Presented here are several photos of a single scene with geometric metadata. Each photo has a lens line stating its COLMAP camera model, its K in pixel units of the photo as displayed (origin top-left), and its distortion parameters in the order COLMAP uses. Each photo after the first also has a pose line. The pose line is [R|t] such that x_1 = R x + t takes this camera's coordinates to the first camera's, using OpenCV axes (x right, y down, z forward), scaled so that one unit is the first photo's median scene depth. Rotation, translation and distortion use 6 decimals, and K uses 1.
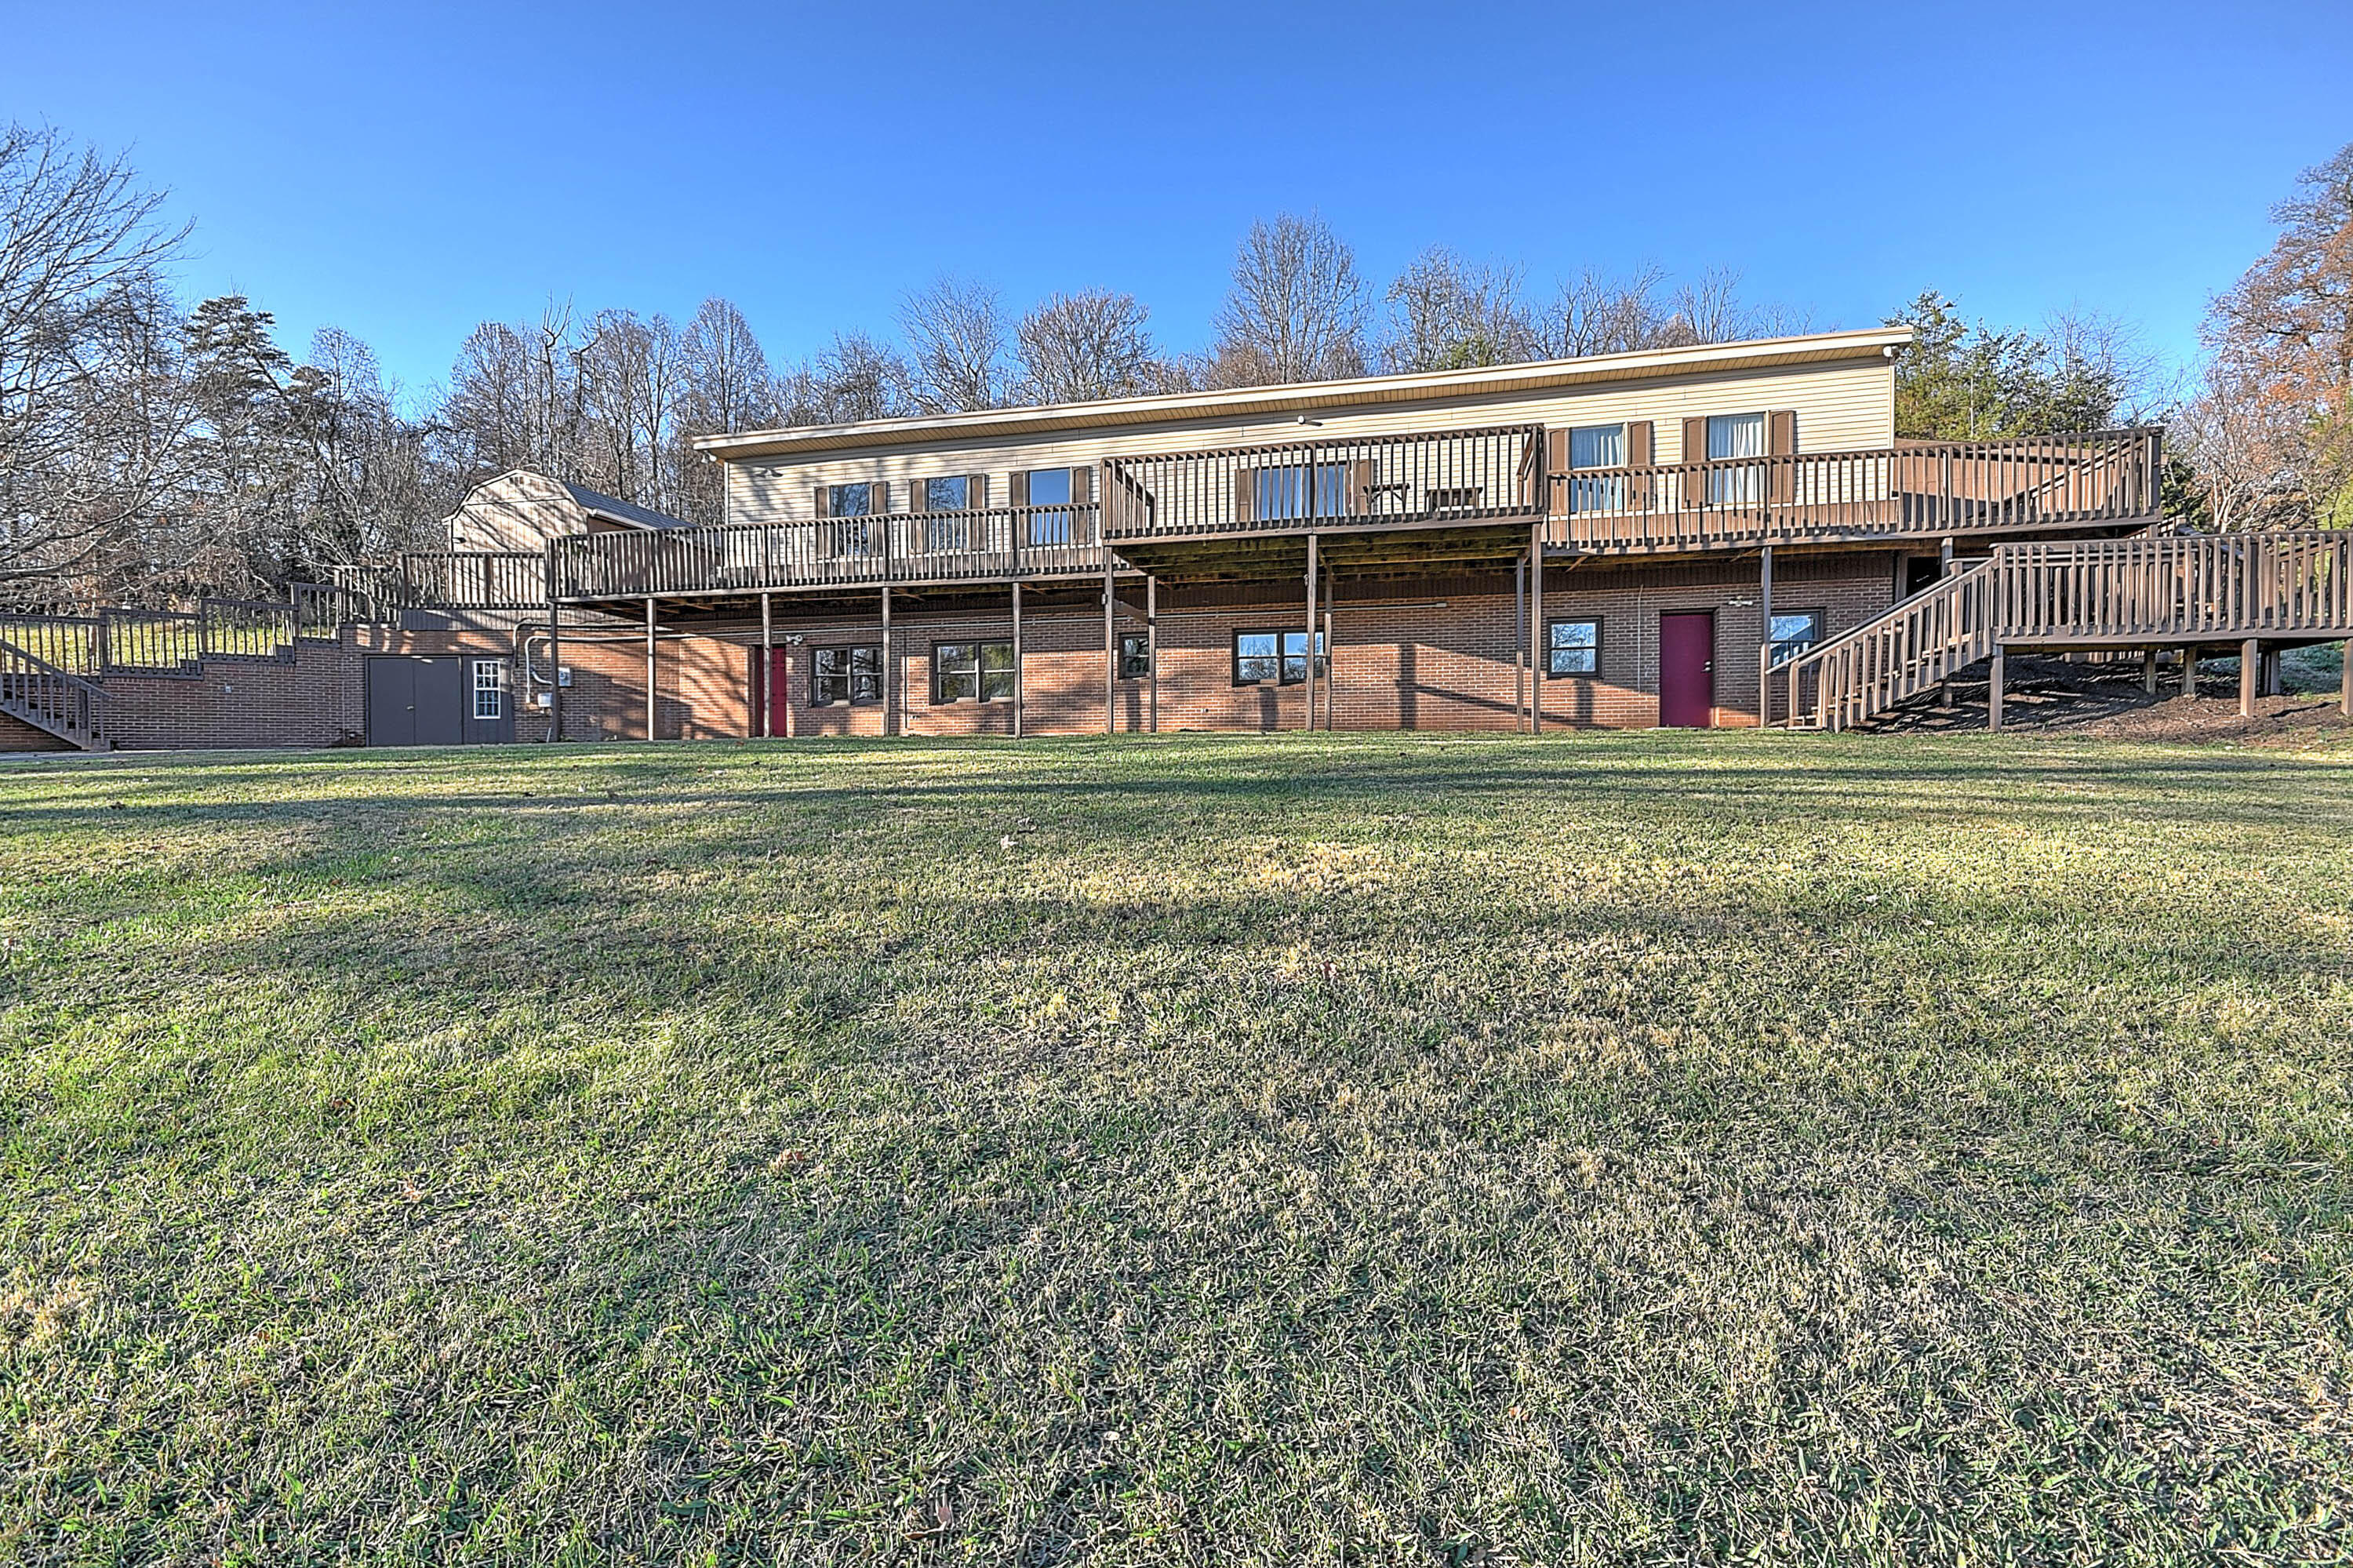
lens RADIAL K [[1021.5, 0, 1165.2], [0, 1021.5, 780.3], [0, 0, 1]] dist [0.014670, -0.008063]
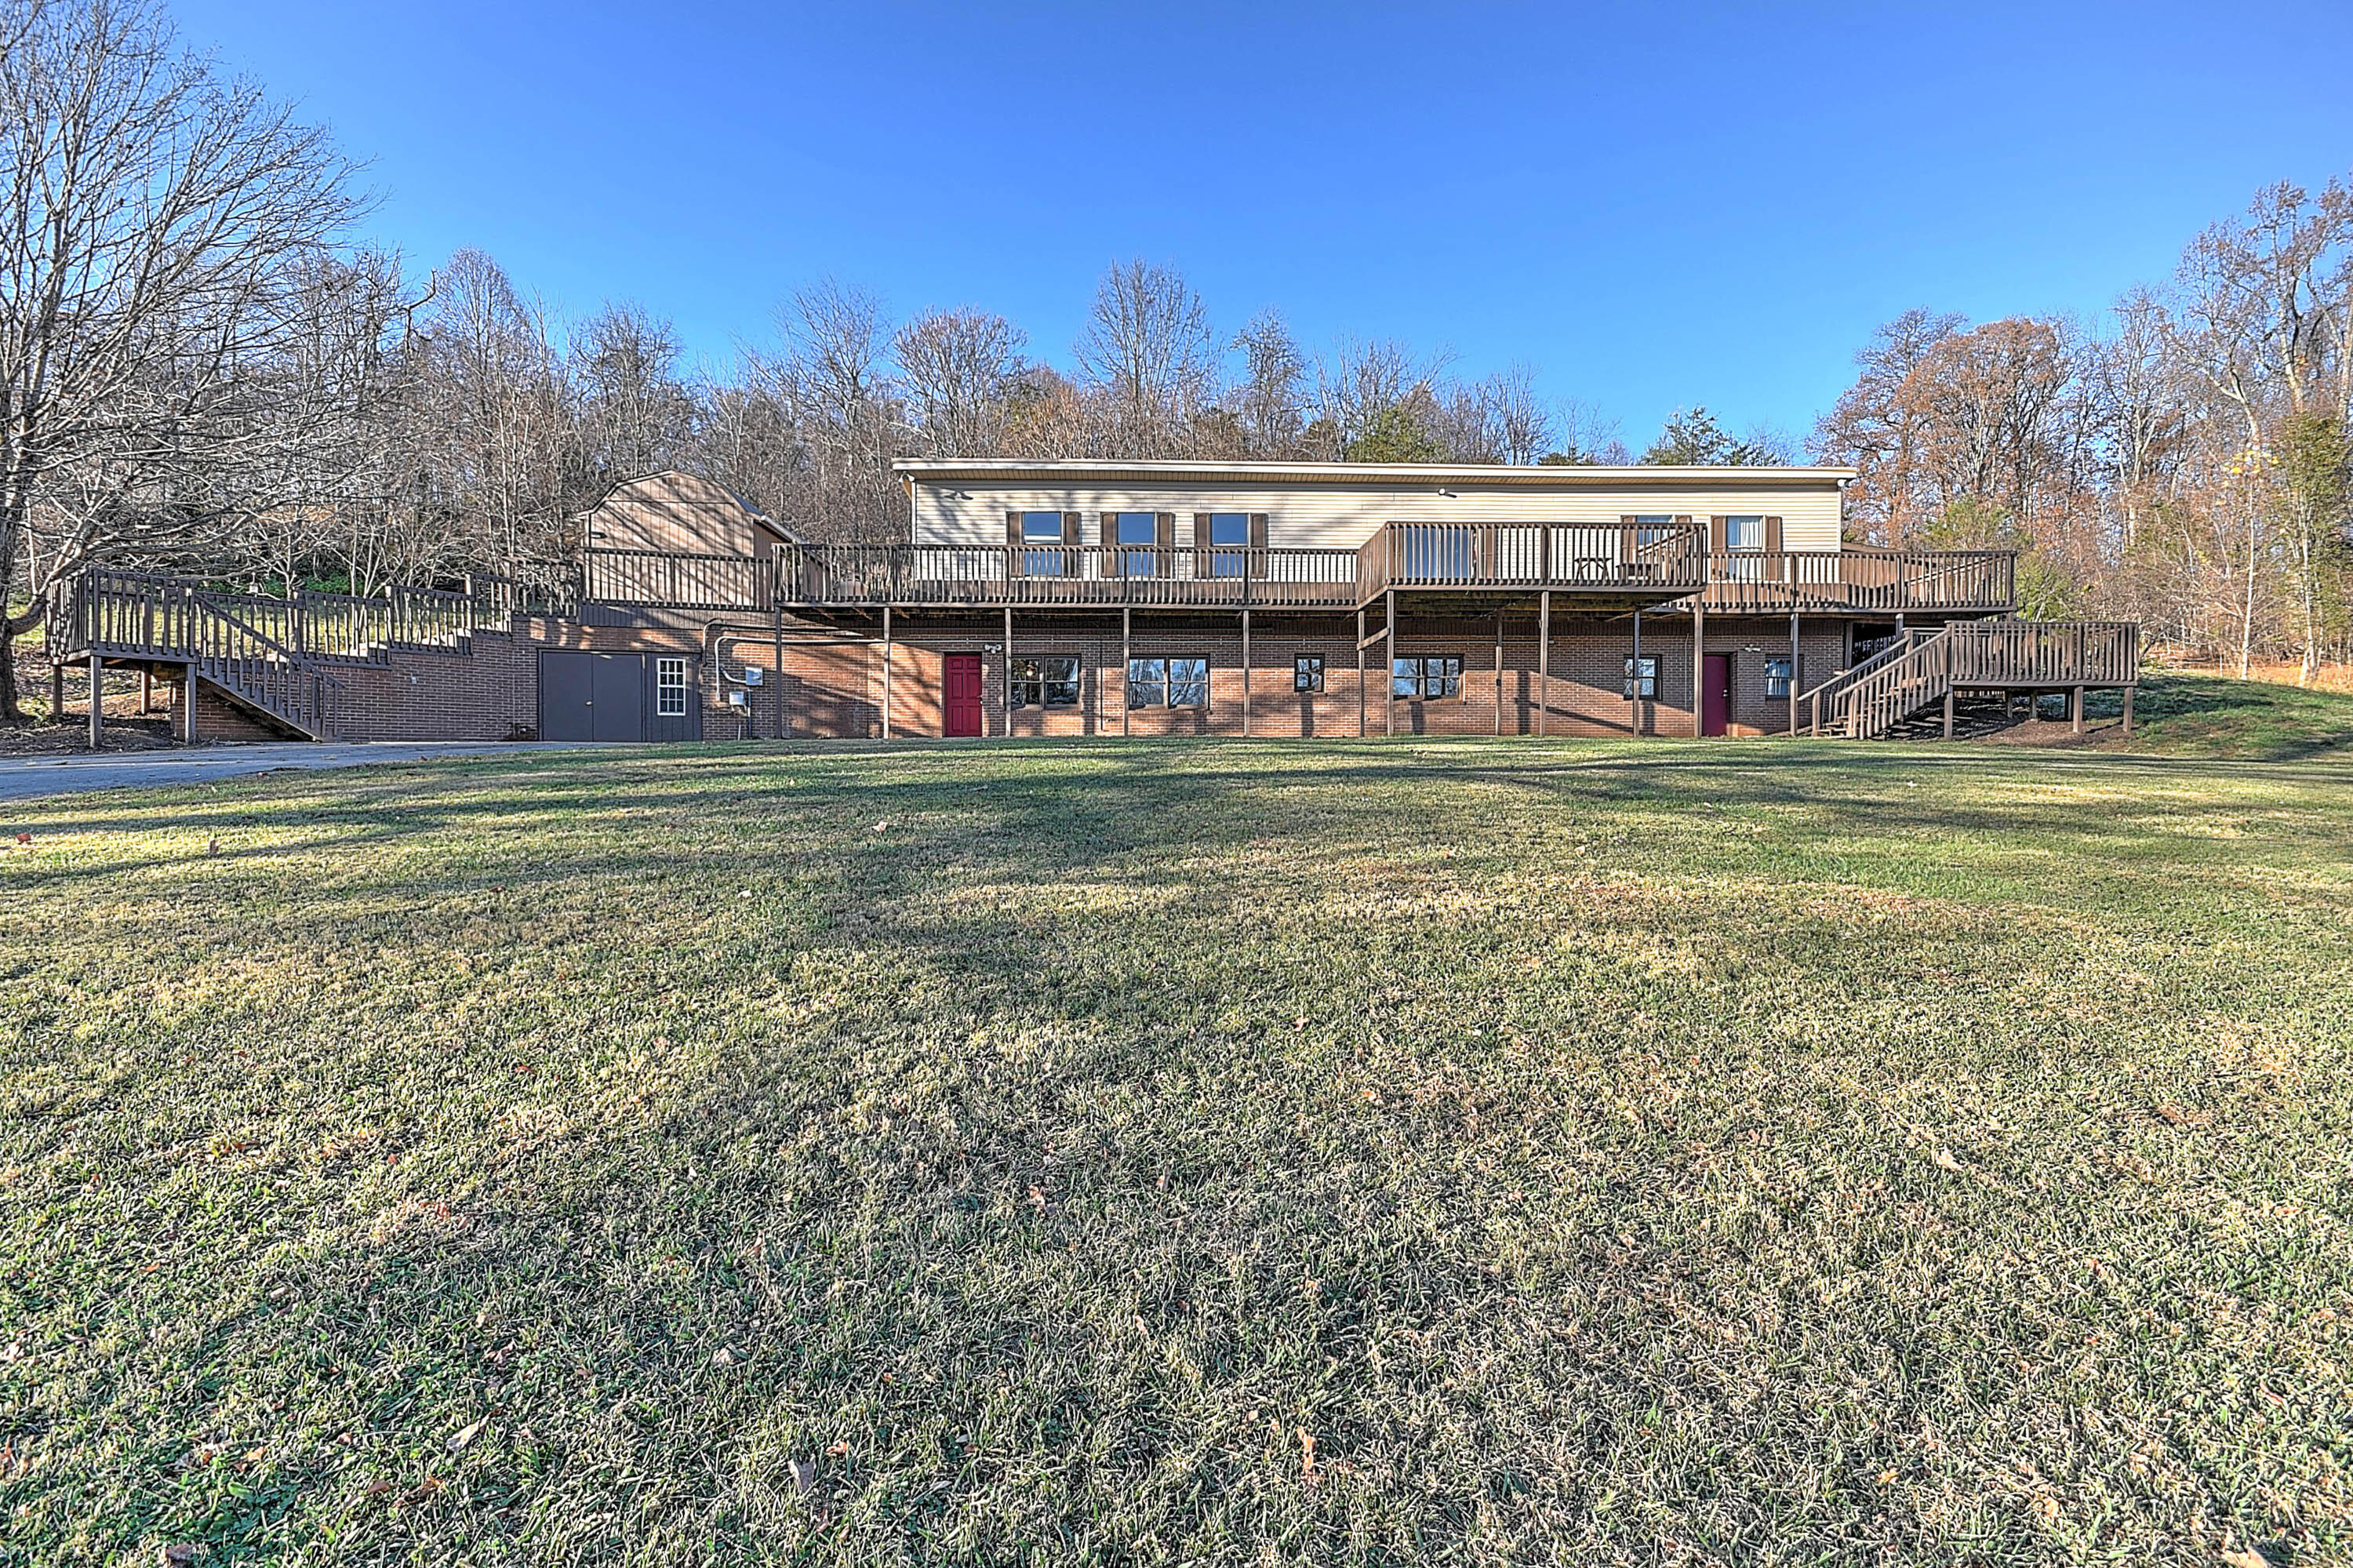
lens RADIAL K [[1021.5, 0, 1177.7], [0, 1021.5, 784.3], [0, 0, 1]] dist [0.014670, -0.008063]
pose [[0.962335, -0.000615, 0.271867, -0.465935], [0.002756, 0.999968, -0.007492, 0.017348], [-0.271854, 0.007959, 0.962306, -0.116151]]
